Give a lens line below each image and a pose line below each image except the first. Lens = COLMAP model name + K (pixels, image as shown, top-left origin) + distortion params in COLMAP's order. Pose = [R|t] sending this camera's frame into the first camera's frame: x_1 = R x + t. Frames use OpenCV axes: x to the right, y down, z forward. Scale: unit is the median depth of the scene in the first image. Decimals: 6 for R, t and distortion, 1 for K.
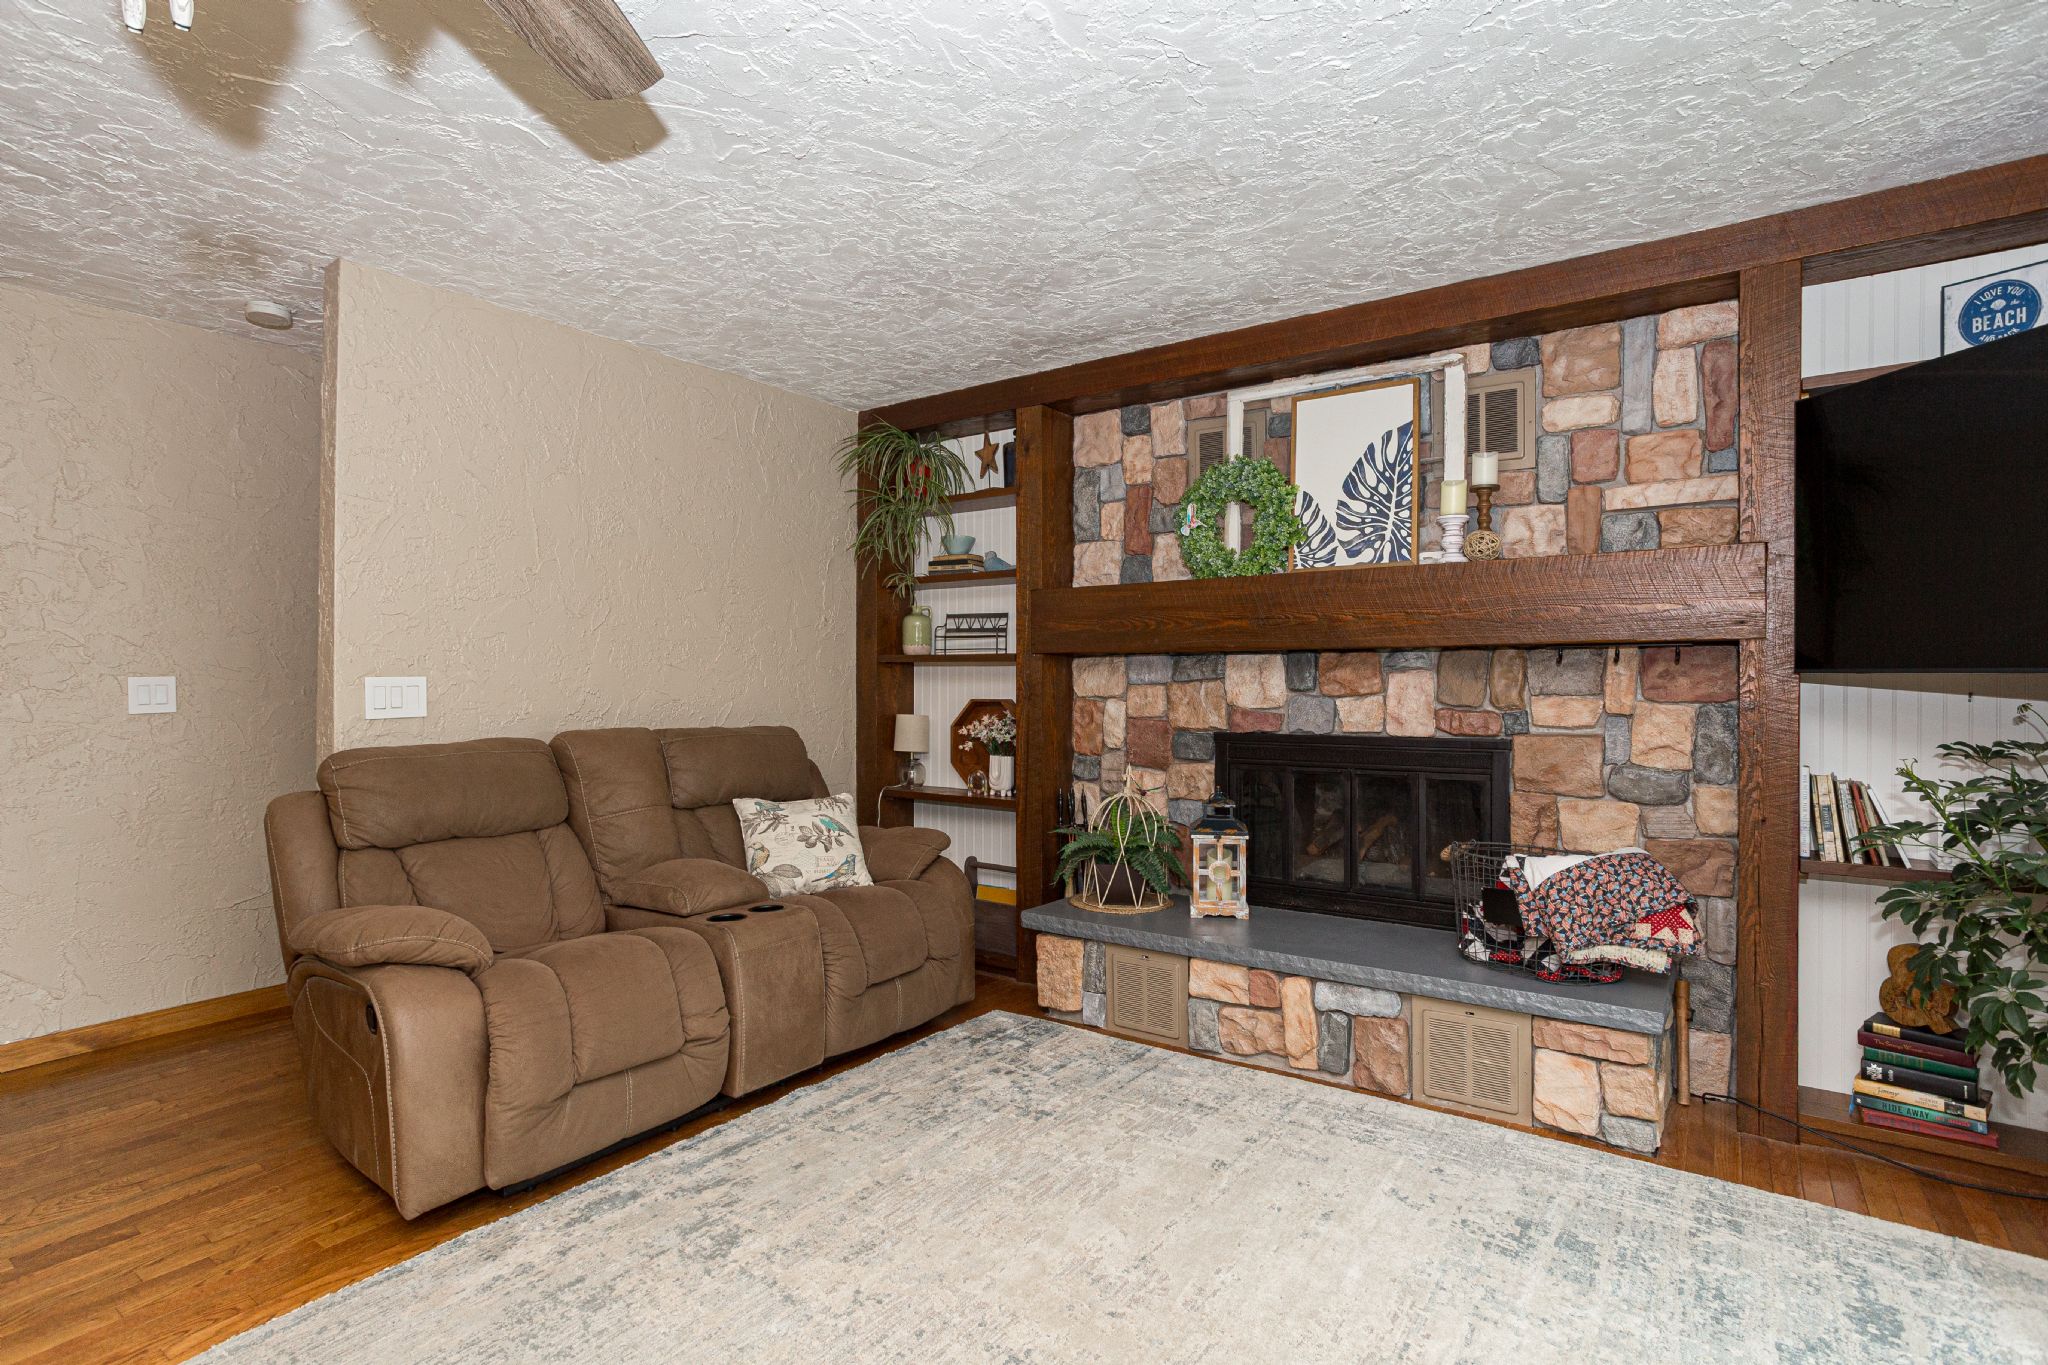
lens RADIAL K [[1006.8, 0, 1008.0], [0, 1006.8, 668.7], [0, 0, 1]] dist [-0.043241, 0.023395]
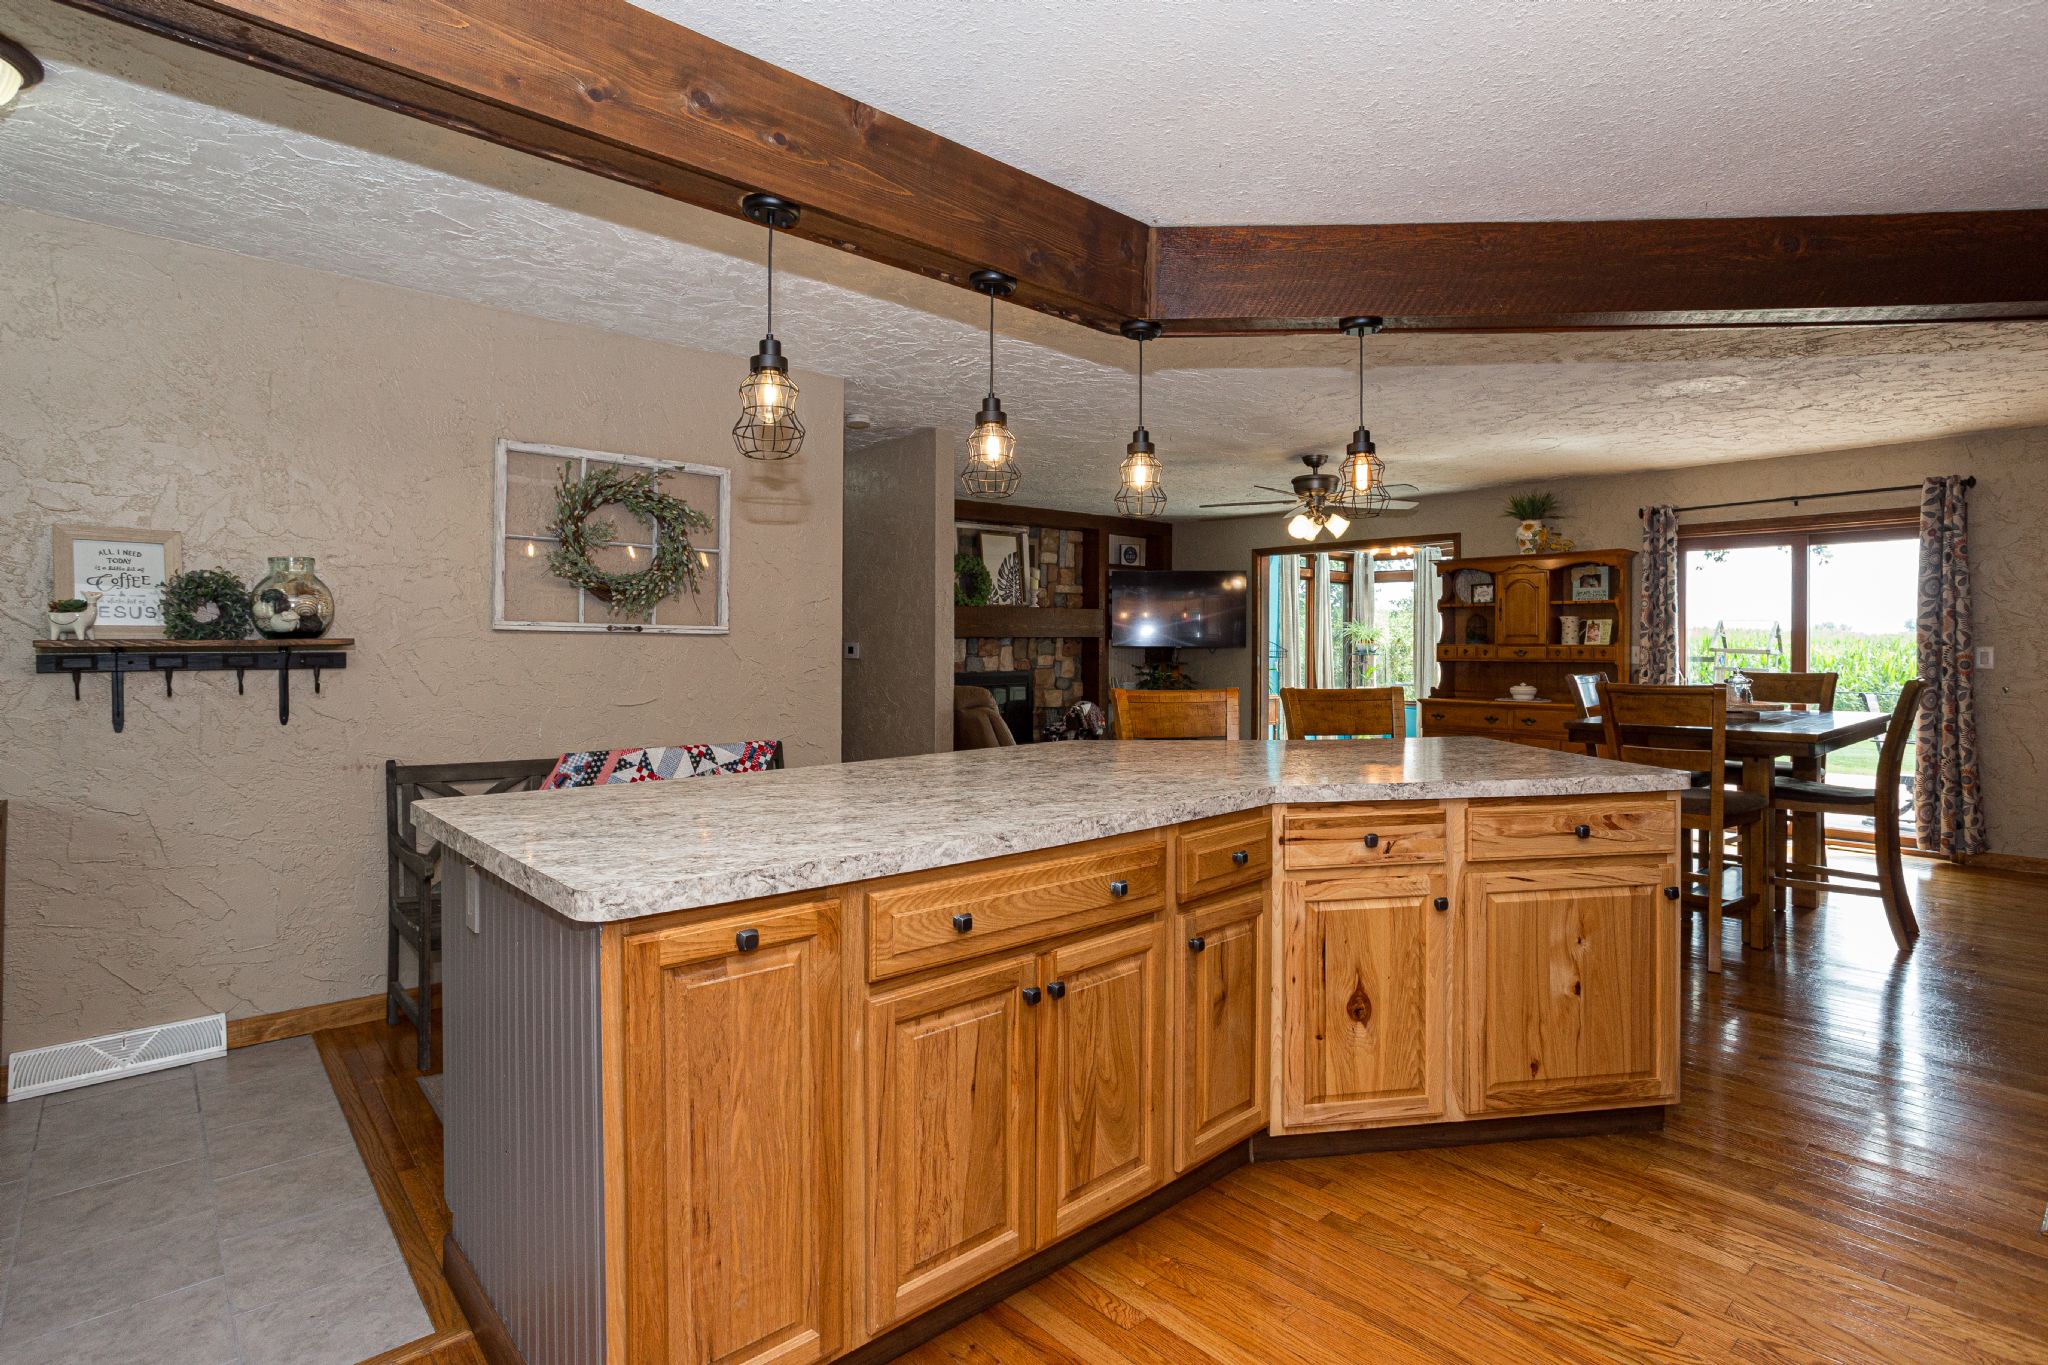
lens RADIAL K [[1006.8, 0, 1062.3], [0, 1006.8, 646.7], [0, 0, 1]] dist [-0.043241, 0.023395]
pose [[0.193171, -0.003172, 0.981160, -2.233293], [-0.006655, 0.999968, 0.004543, -0.009947], [-0.981143, -0.007407, 0.193143, 0.374205]]
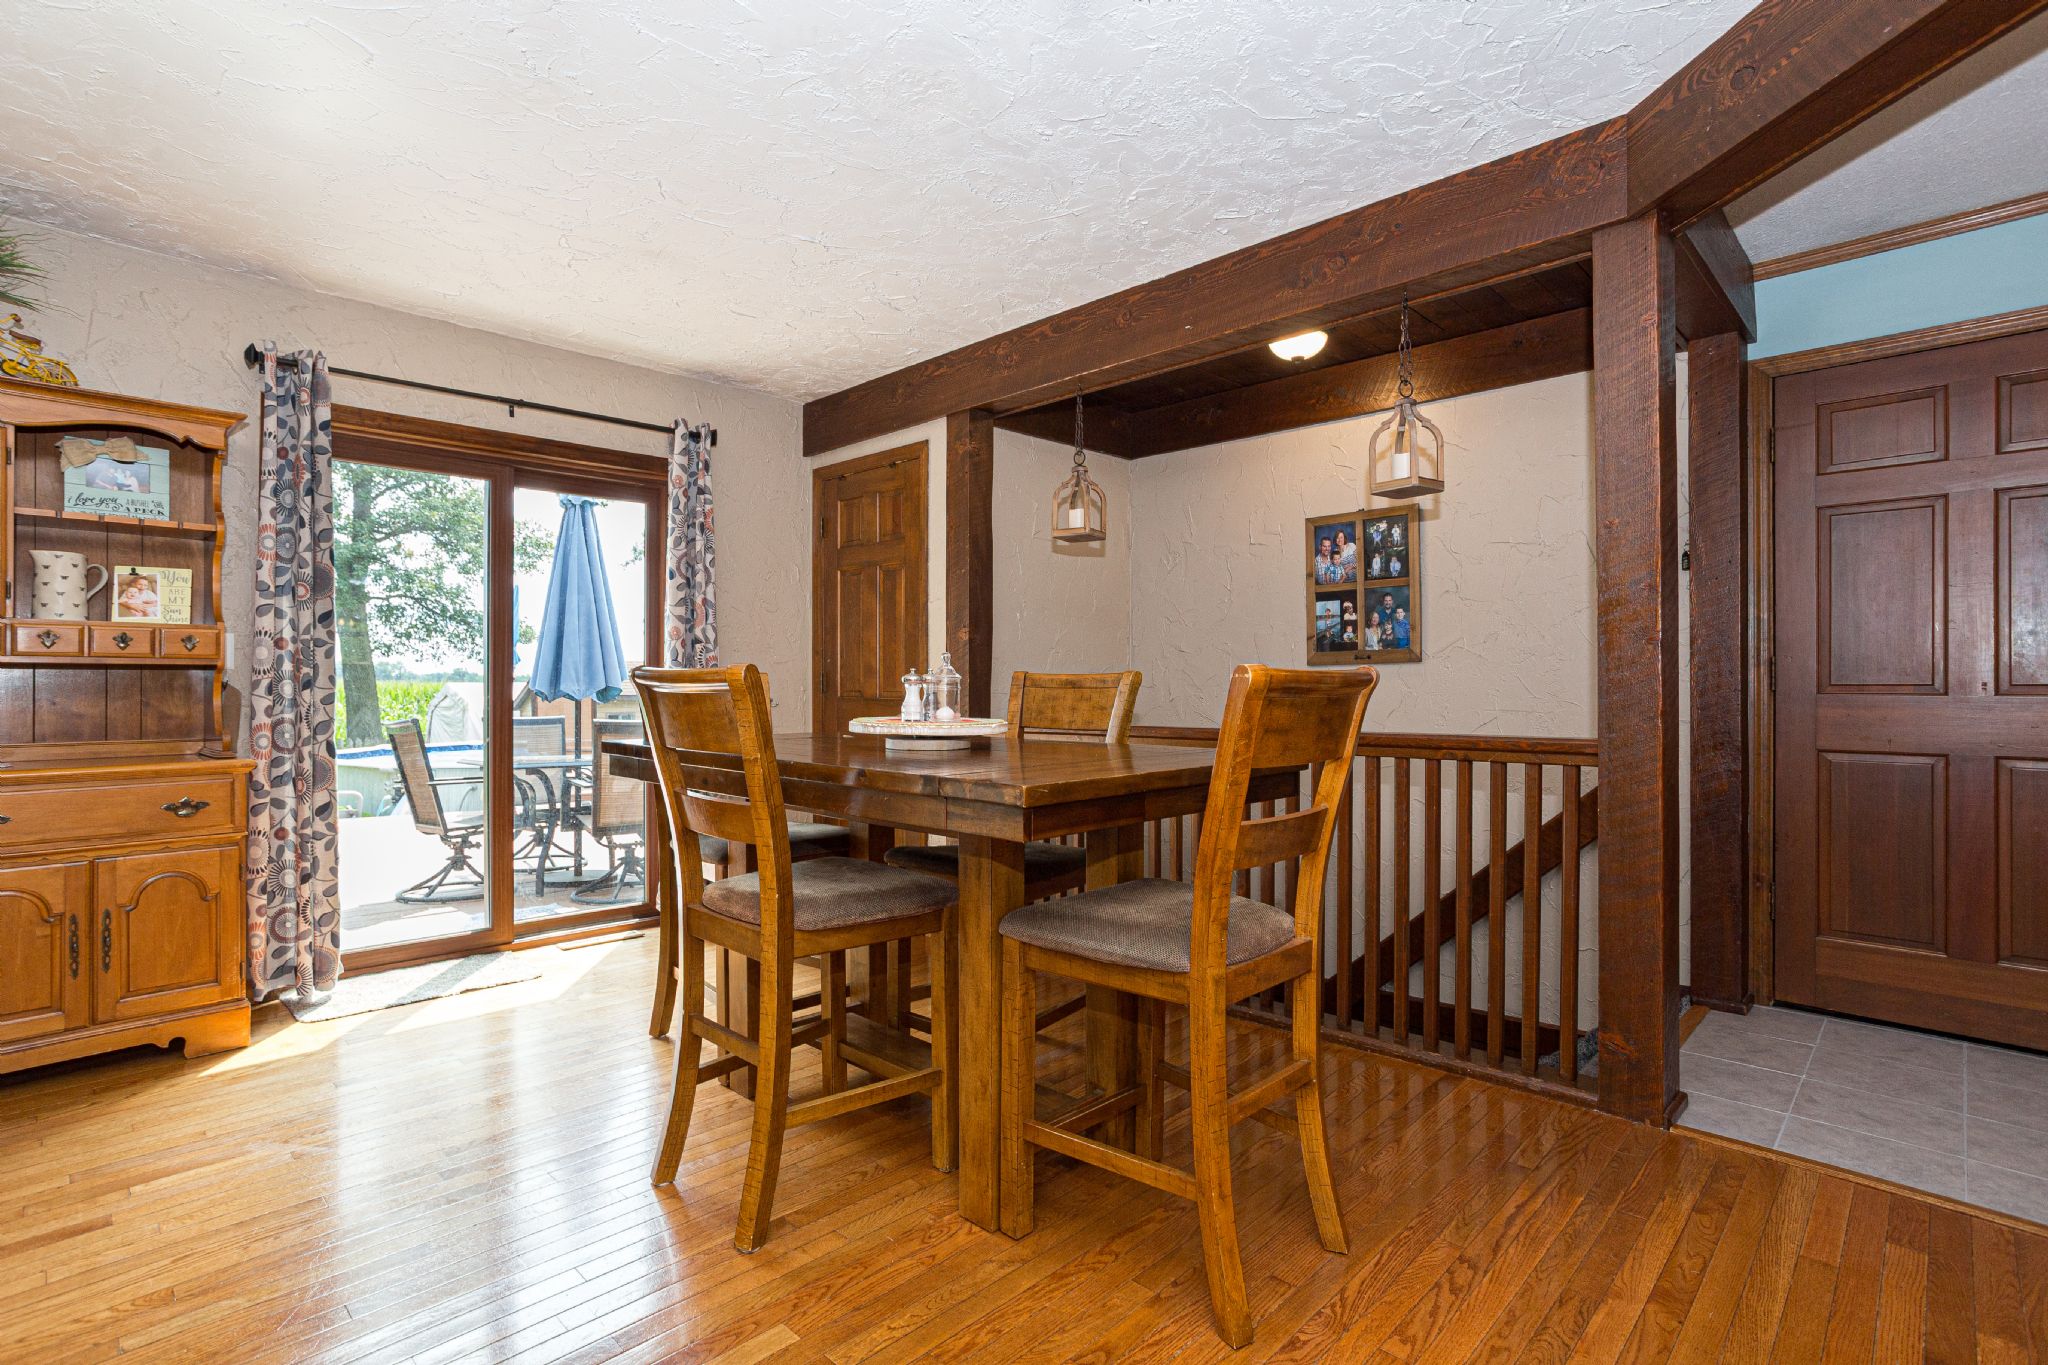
lens RADIAL K [[1006.8, 0, 1030.7], [0, 1006.8, 687.2], [0, 0, 1]] dist [-0.043241, 0.023395]
pose [[-0.990003, 0.001144, 0.141043, -0.869527], [0.000422, 0.999987, -0.005148, 0.051285], [-0.141047, -0.005037, -0.989990, 0.455329]]
